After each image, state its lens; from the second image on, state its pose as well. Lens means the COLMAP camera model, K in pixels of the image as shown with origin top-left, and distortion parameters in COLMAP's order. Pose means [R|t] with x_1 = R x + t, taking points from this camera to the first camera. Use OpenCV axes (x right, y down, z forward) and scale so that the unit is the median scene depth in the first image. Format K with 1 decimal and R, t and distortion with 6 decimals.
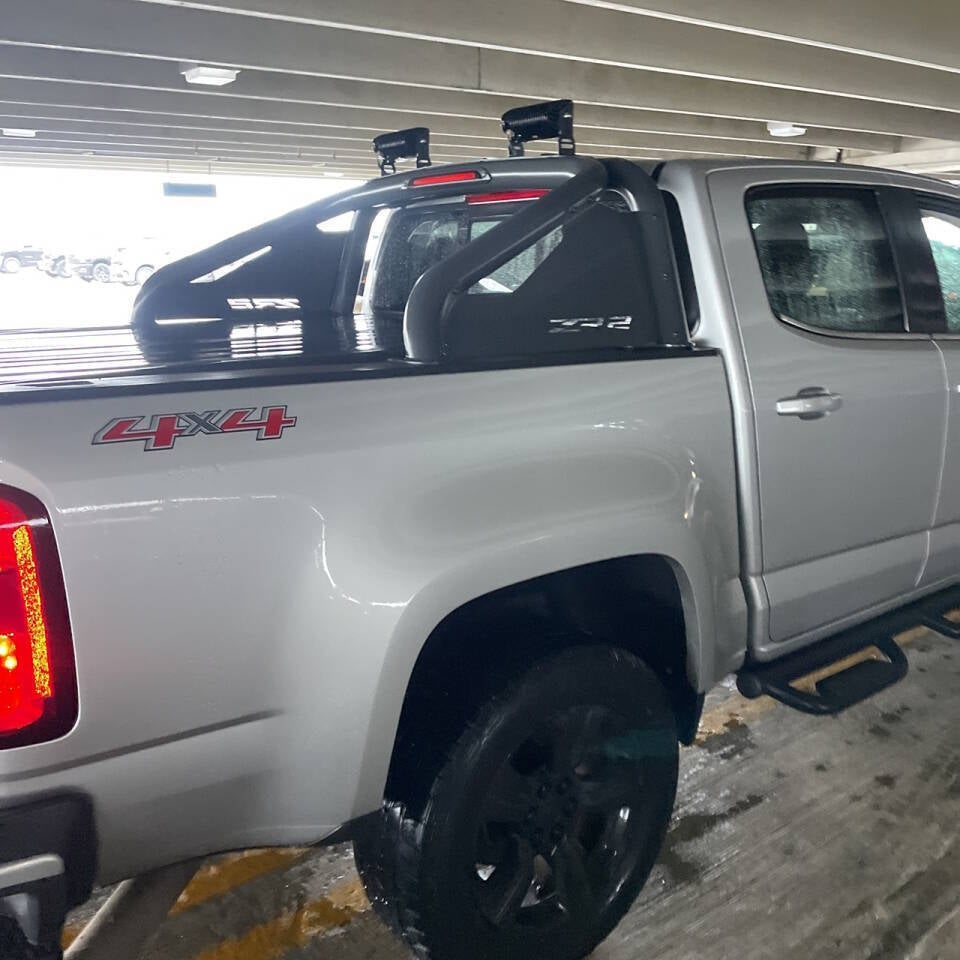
lens RADIAL K [[967.9, 0, 480.0], [0, 967.9, 480.0], [0, 0, 1]] dist [0.102895, -0.146849]
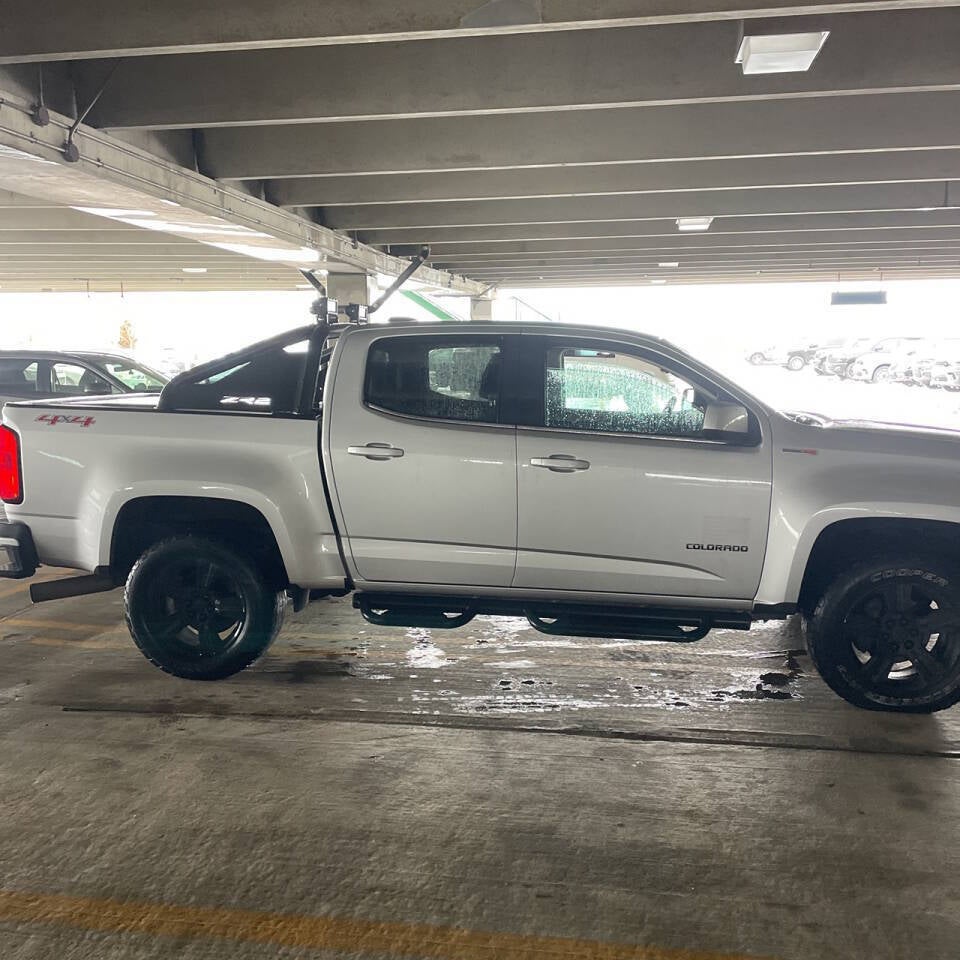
lens RADIAL K [[965.4, 0, 472.6], [0, 965.4, 475.9], [0, 0, 1]] dist [0.087573, -0.111820]
pose [[0.681924, 0.103874, -0.724010, 0.485635], [-0.175357, 0.984213, -0.023958, -0.005211], [0.710091, 0.143298, 0.689374, -0.037483]]
